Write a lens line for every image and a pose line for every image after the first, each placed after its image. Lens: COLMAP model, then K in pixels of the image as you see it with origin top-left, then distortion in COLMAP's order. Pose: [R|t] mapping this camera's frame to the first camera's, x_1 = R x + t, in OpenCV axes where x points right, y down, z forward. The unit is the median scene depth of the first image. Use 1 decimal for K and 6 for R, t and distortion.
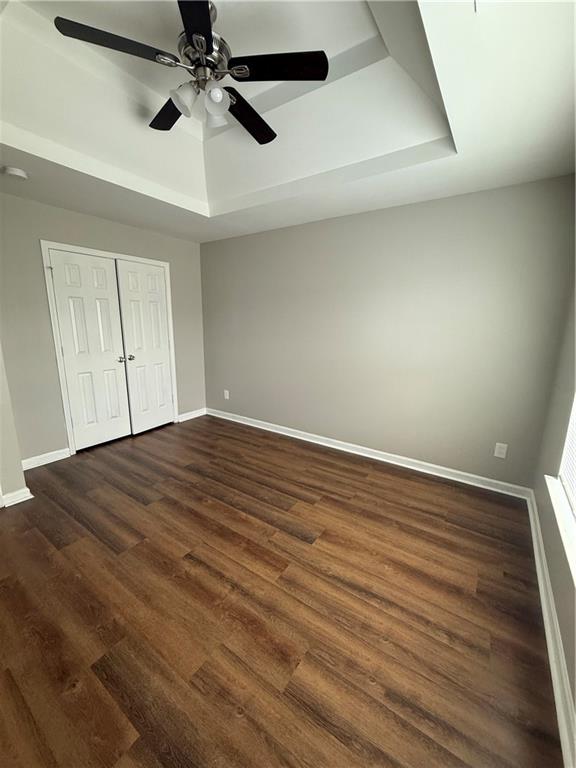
lens RADIAL K [[305.2, 0, 288.0], [0, 305.2, 384.0], [0, 0, 1]] dist [-0.001322, -0.000094]
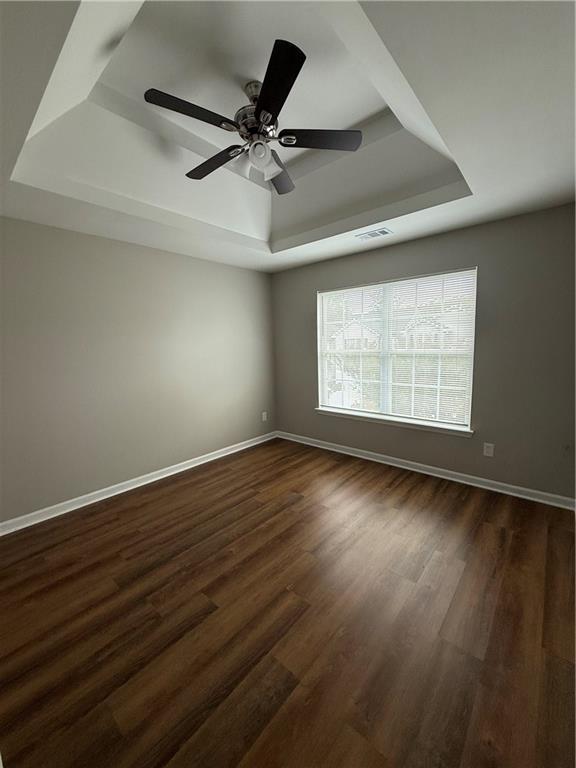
lens RADIAL K [[305.2, 0, 288.0], [0, 305.2, 384.0], [0, 0, 1]] dist [-0.001322, -0.000094]
pose [[0.119306, -0.148945, 0.981622, -1.105978], [0.233402, 0.965184, 0.118083, -0.154312], [-0.965034, 0.215024, 0.149916, 0.649425]]
